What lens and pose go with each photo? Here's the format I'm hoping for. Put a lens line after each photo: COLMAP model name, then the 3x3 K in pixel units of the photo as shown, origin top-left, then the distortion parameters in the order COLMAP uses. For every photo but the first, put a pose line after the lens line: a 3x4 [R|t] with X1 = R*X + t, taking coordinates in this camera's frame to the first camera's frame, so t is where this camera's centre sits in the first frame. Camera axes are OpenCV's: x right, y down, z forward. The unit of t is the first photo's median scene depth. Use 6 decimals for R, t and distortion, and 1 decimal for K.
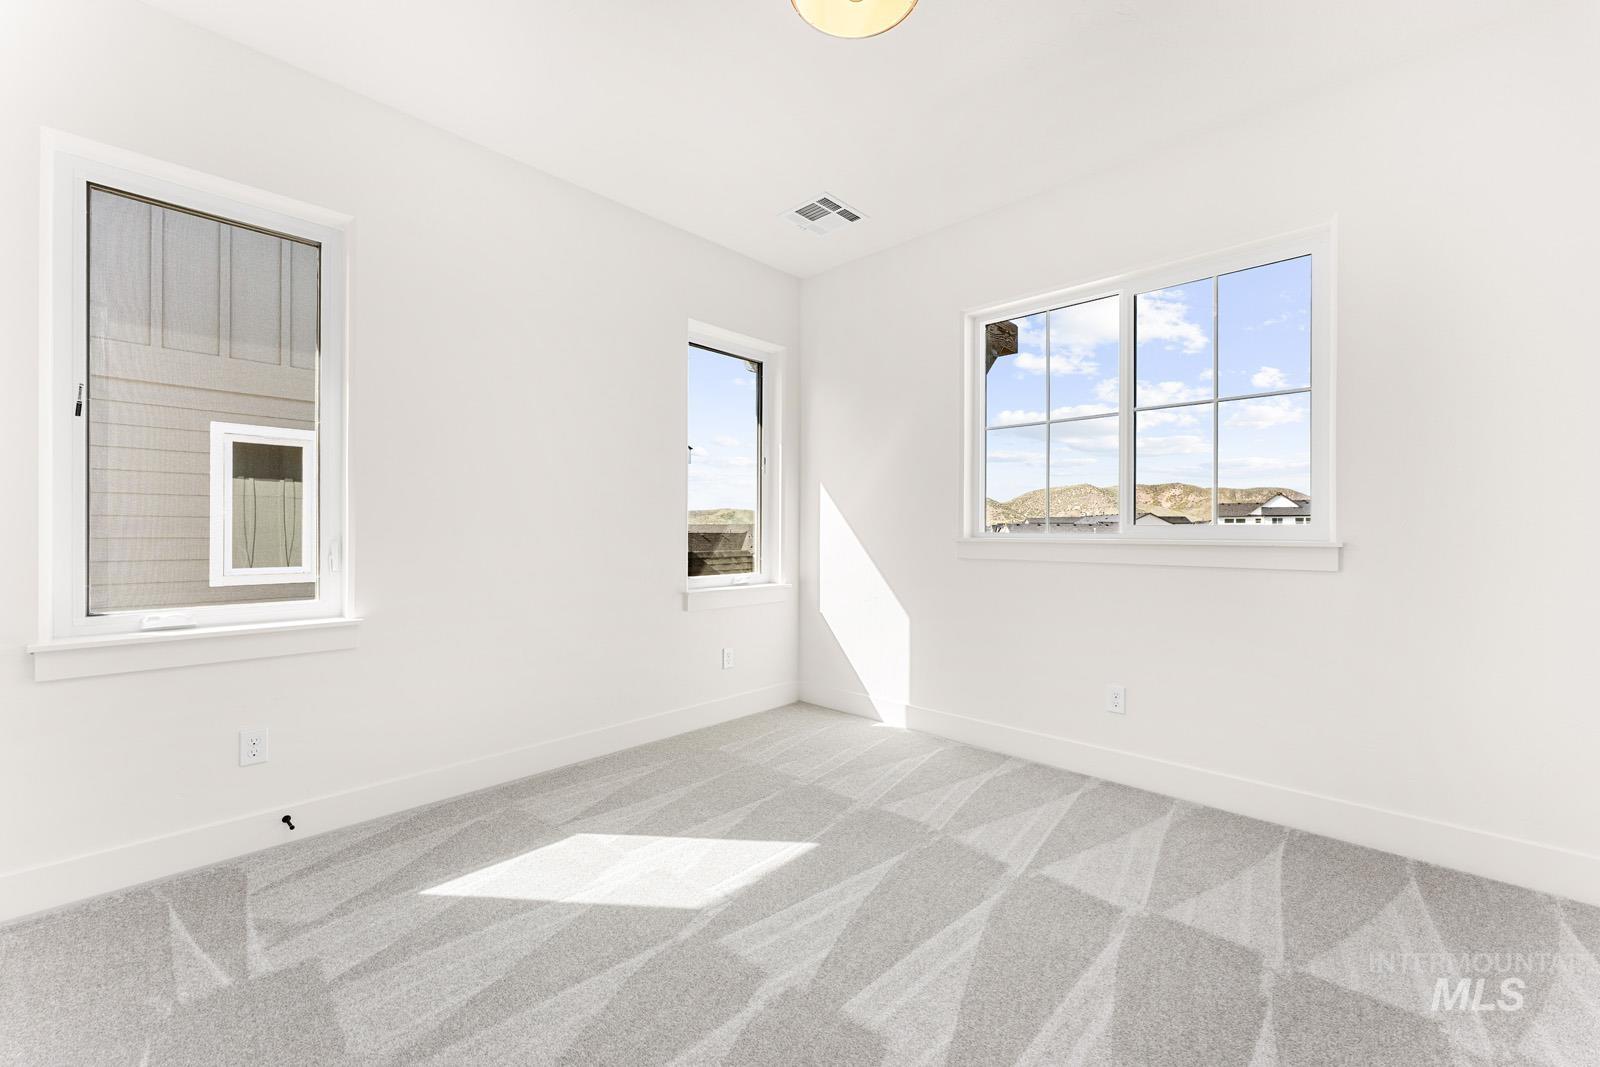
lens RADIAL K [[641.7, 0, 799.1], [0, 641.7, 533.3], [0, 0, 1]] dist [-0.003166, -0.000150]
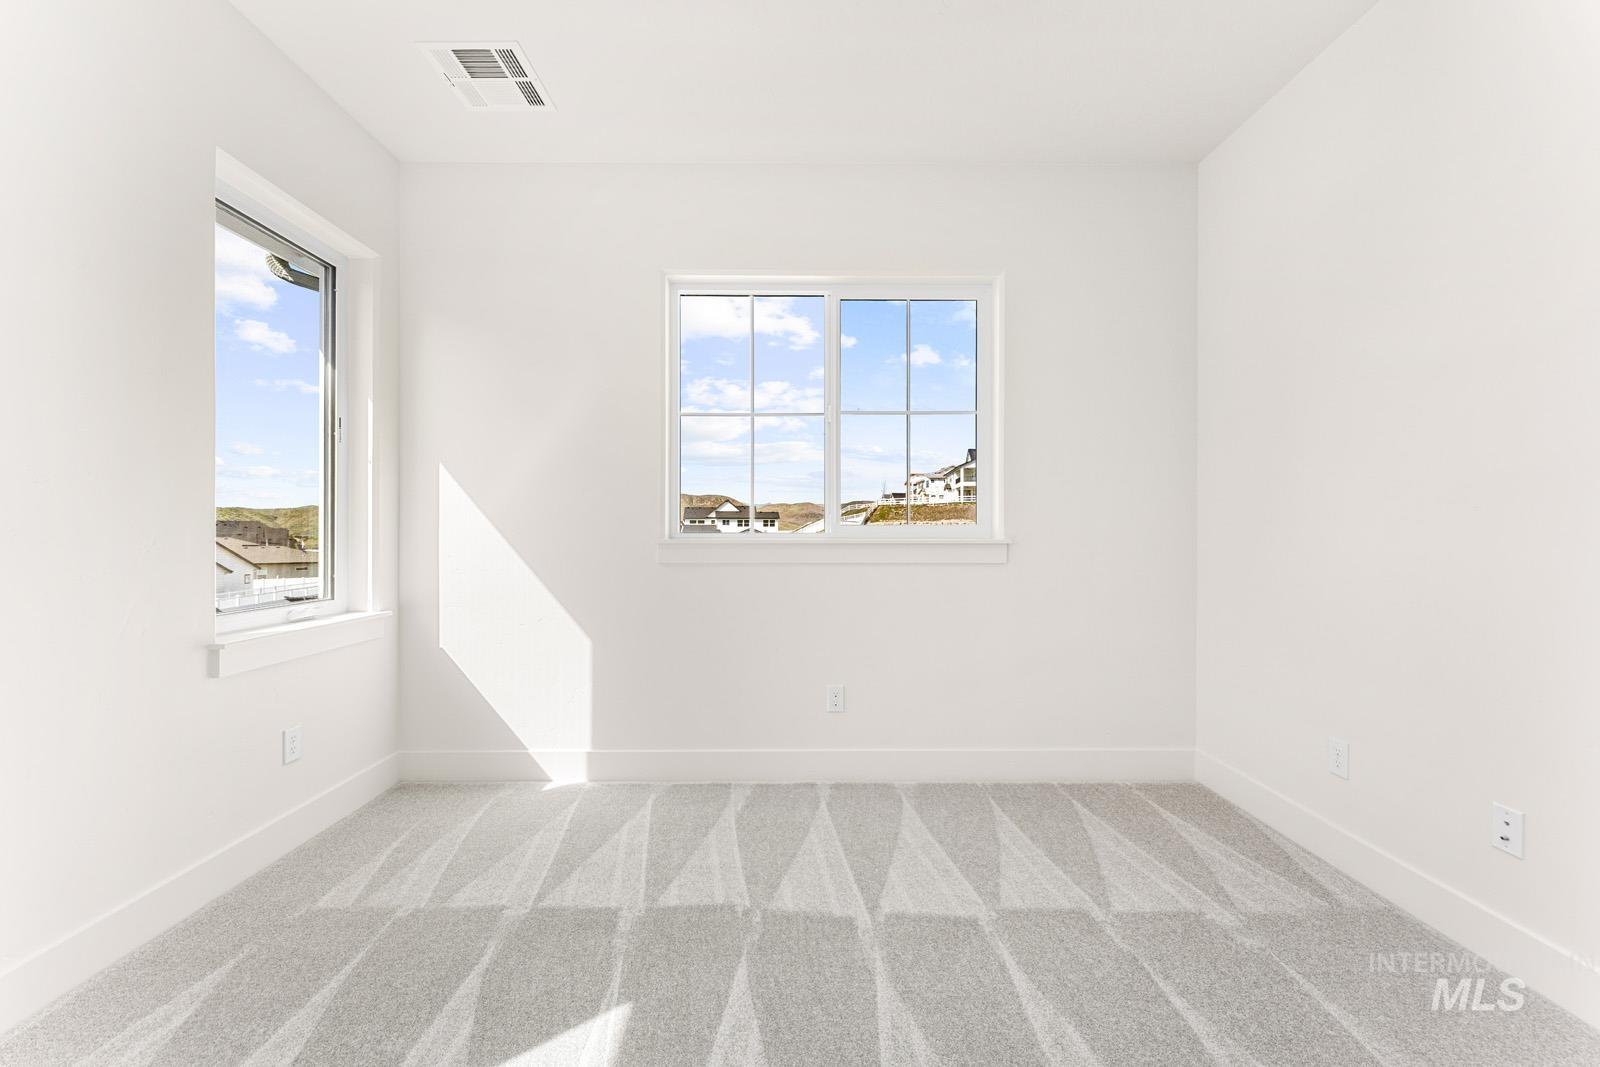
lens RADIAL K [[641.7, 0, 809.2], [0, 641.7, 534.7], [0, 0, 1]] dist [-0.003166, -0.000150]
pose [[0.721788, -0.005802, 0.692090, -0.233502], [0.004614, 0.999983, 0.003571, -0.001410], [-0.692099, 0.000616, 0.721802, 0.313275]]
